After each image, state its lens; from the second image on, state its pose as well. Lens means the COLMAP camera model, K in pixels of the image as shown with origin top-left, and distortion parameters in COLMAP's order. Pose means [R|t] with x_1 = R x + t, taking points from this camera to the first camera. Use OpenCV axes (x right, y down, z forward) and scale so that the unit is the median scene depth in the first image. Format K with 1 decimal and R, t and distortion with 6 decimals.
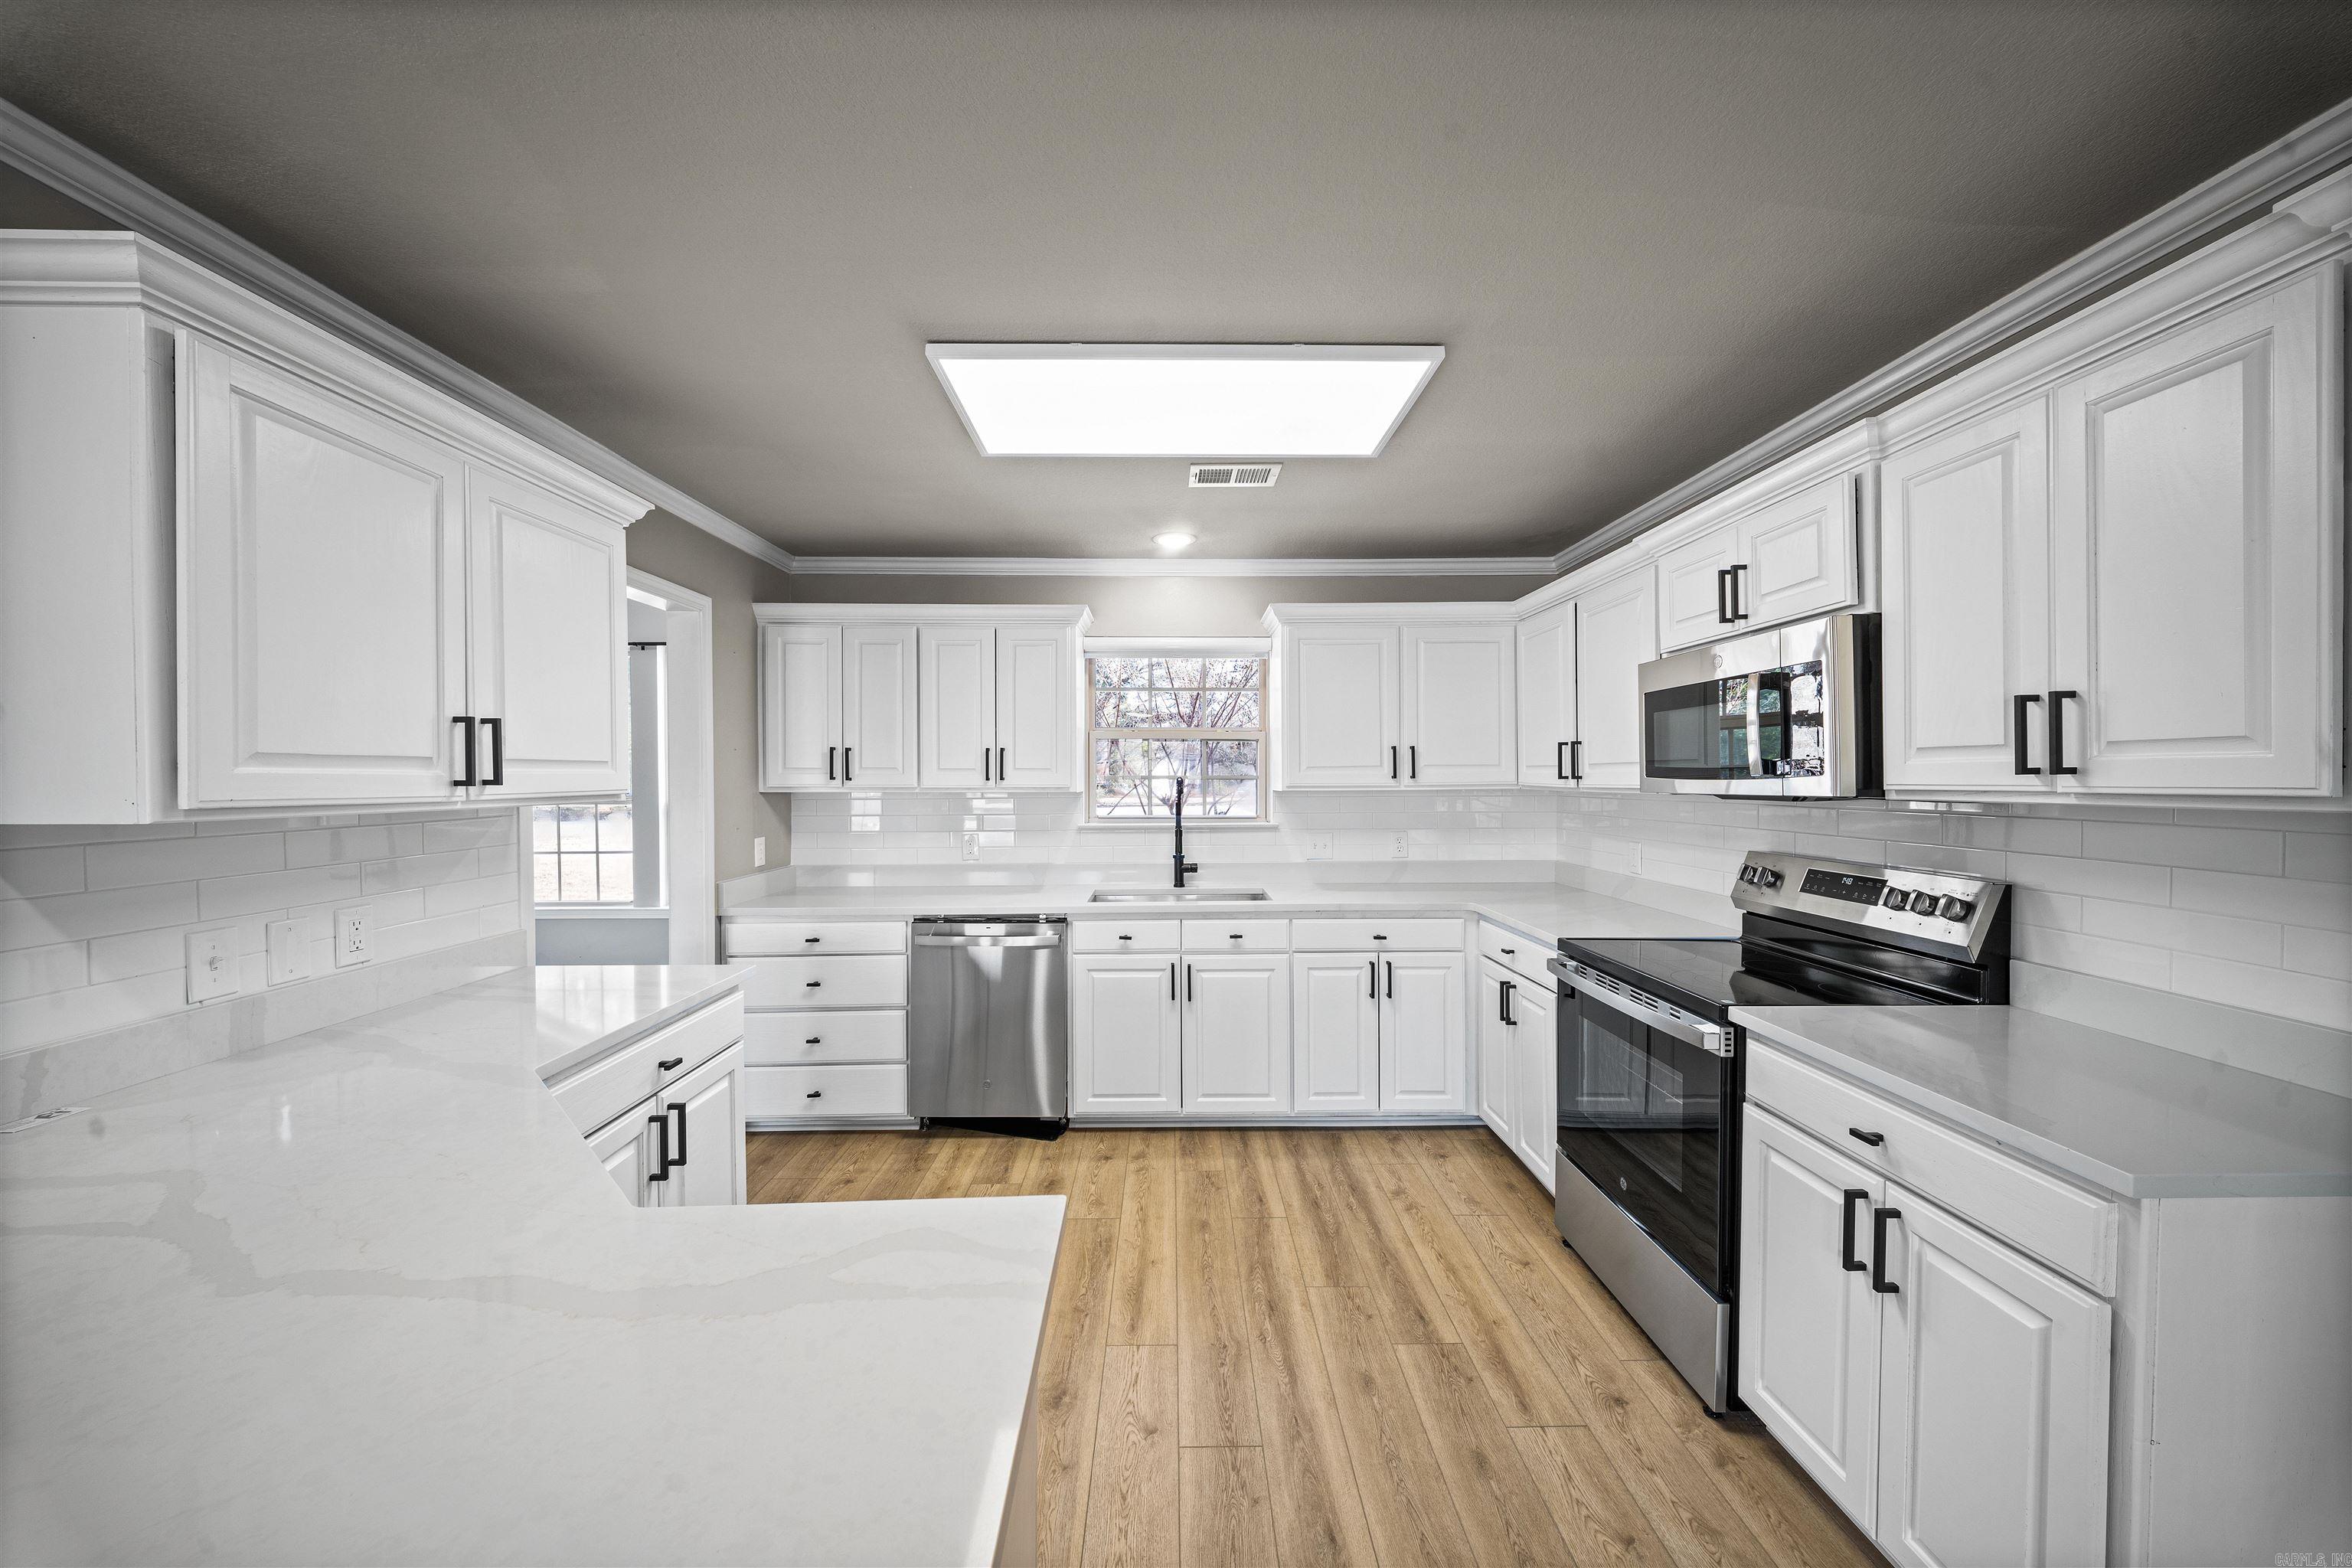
lens RADIAL K [[828.8, 0, 1170.6], [0, 828.8, 790.4], [0, 0, 1]] dist [0.004473, -0.004142]
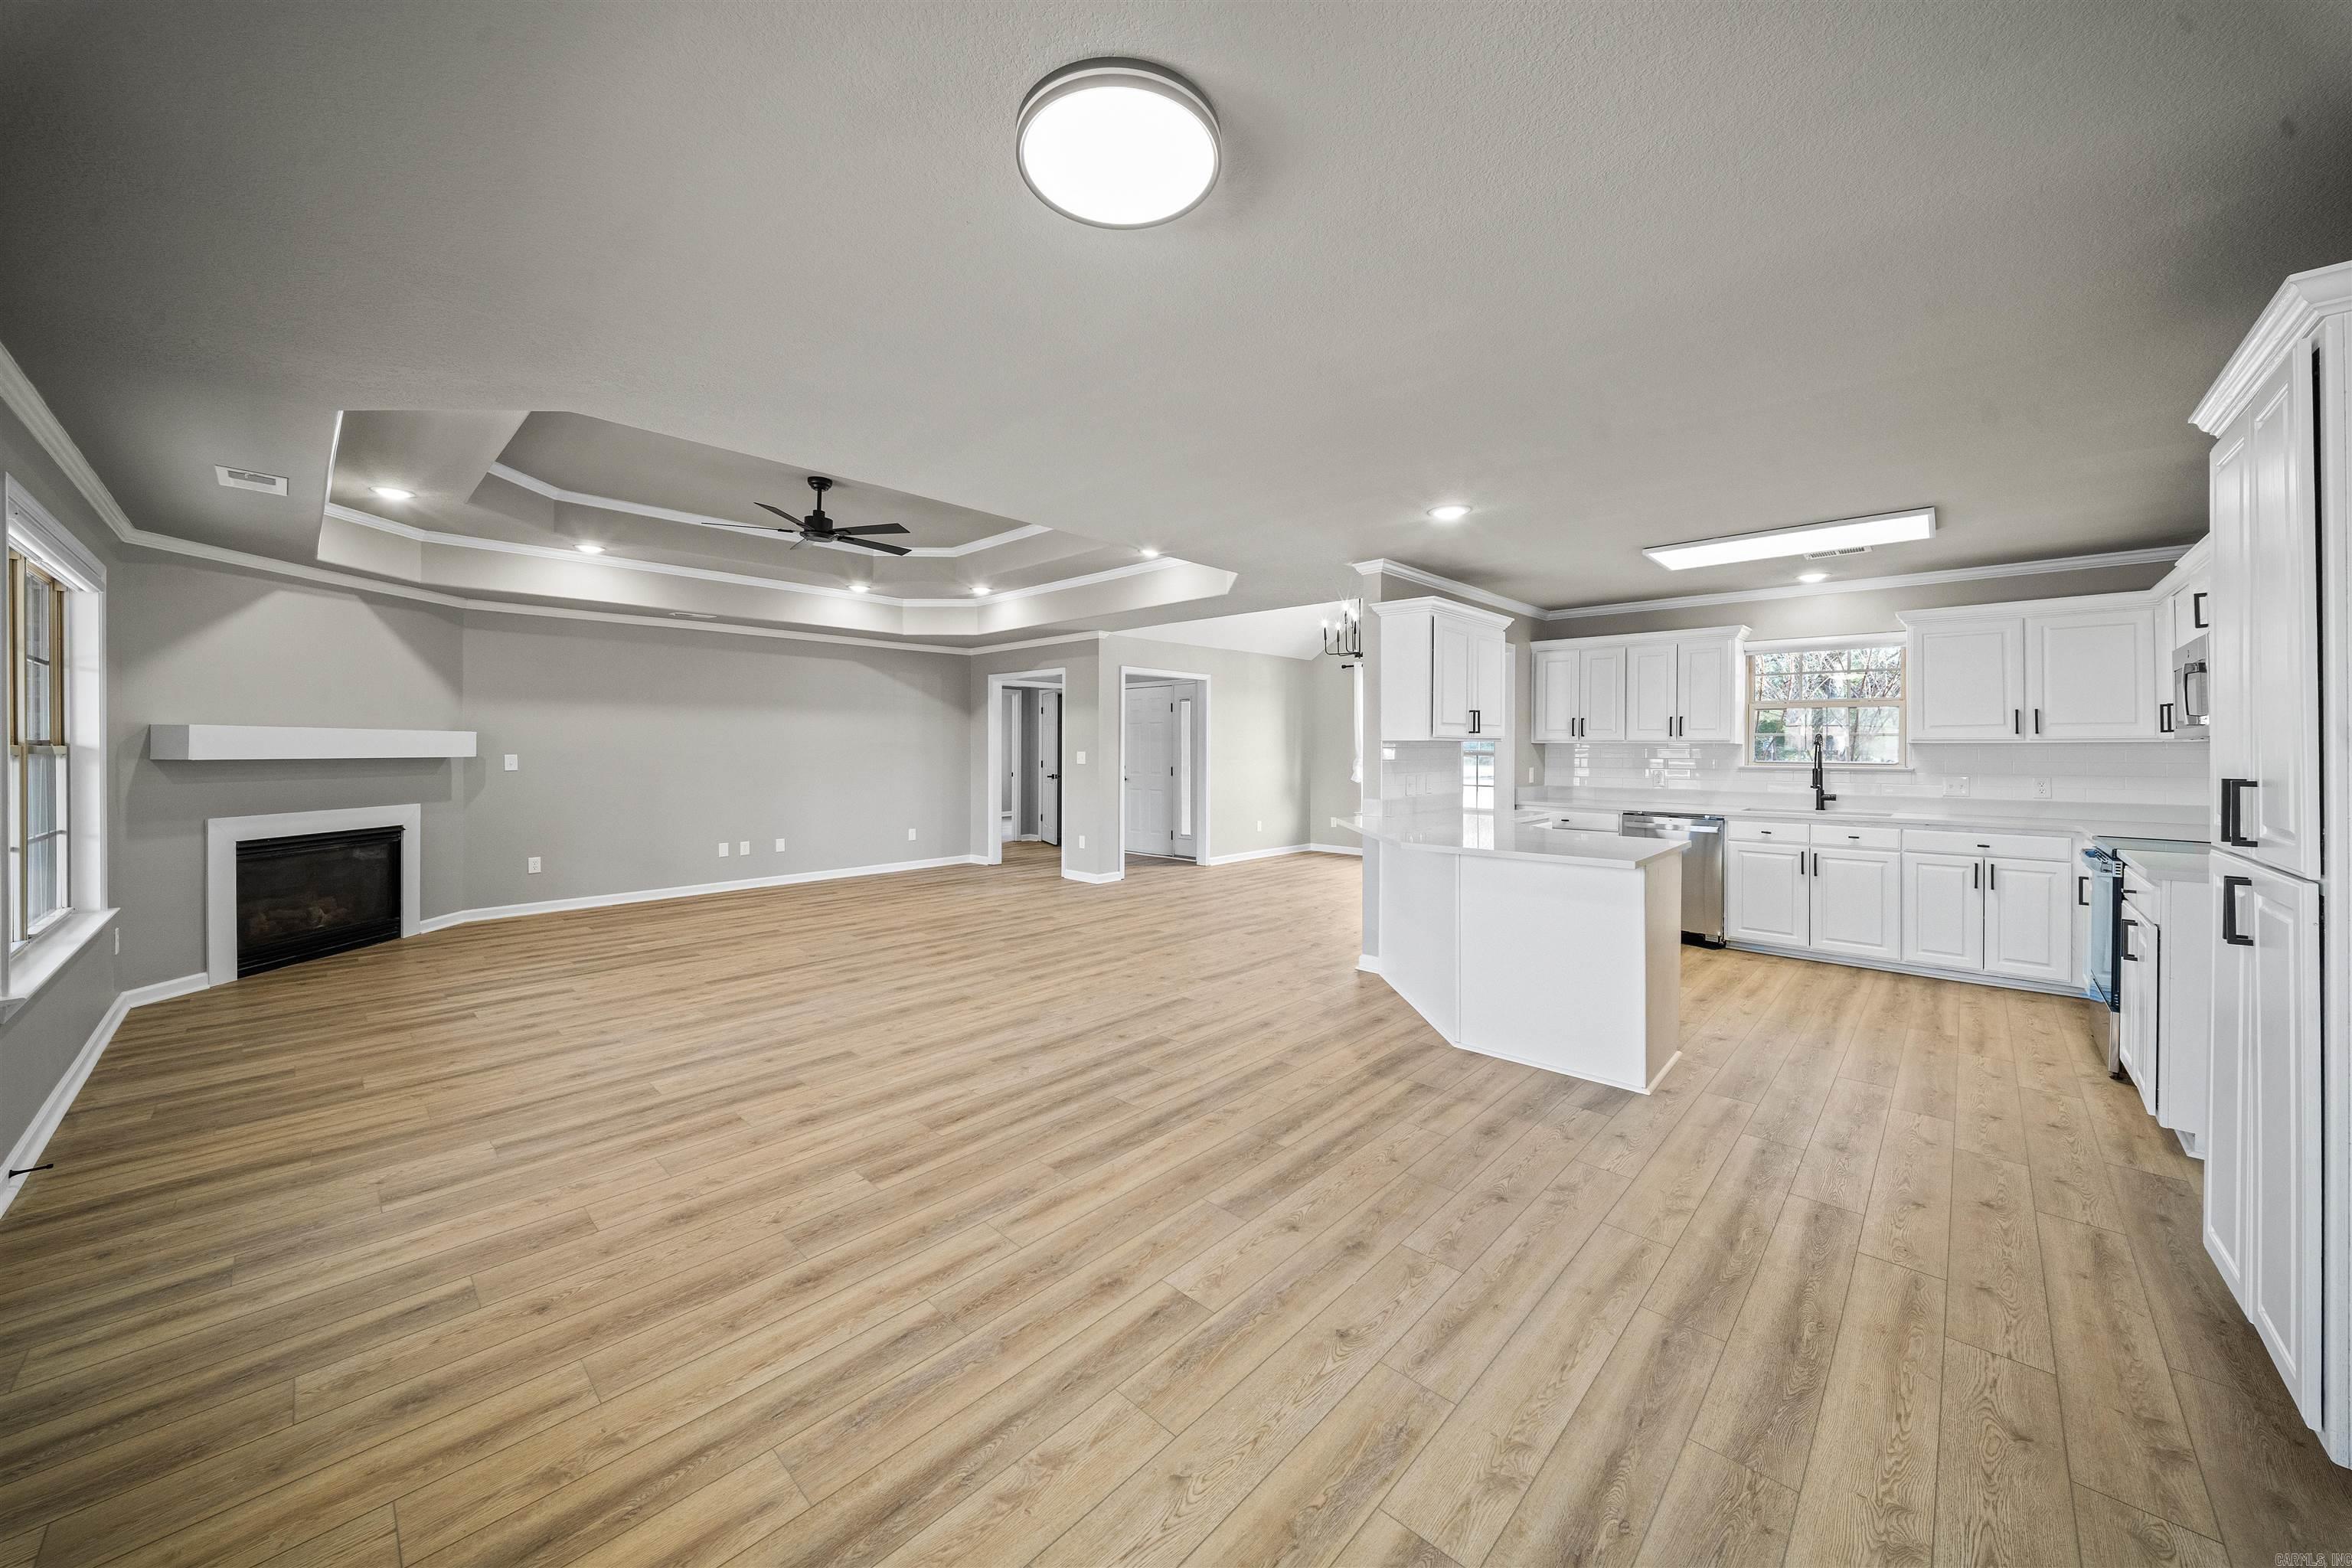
lens RADIAL K [[828.8, 0, 1190.4], [0, 828.8, 740.4], [0, 0, 1]] dist [0.004473, -0.004142]
pose [[0.731958, 0.000624, -0.681349, 0.233498], [-0.017090, 0.999702, -0.017444, 0.047380], [0.681135, 0.024413, 0.731751, -0.984324]]
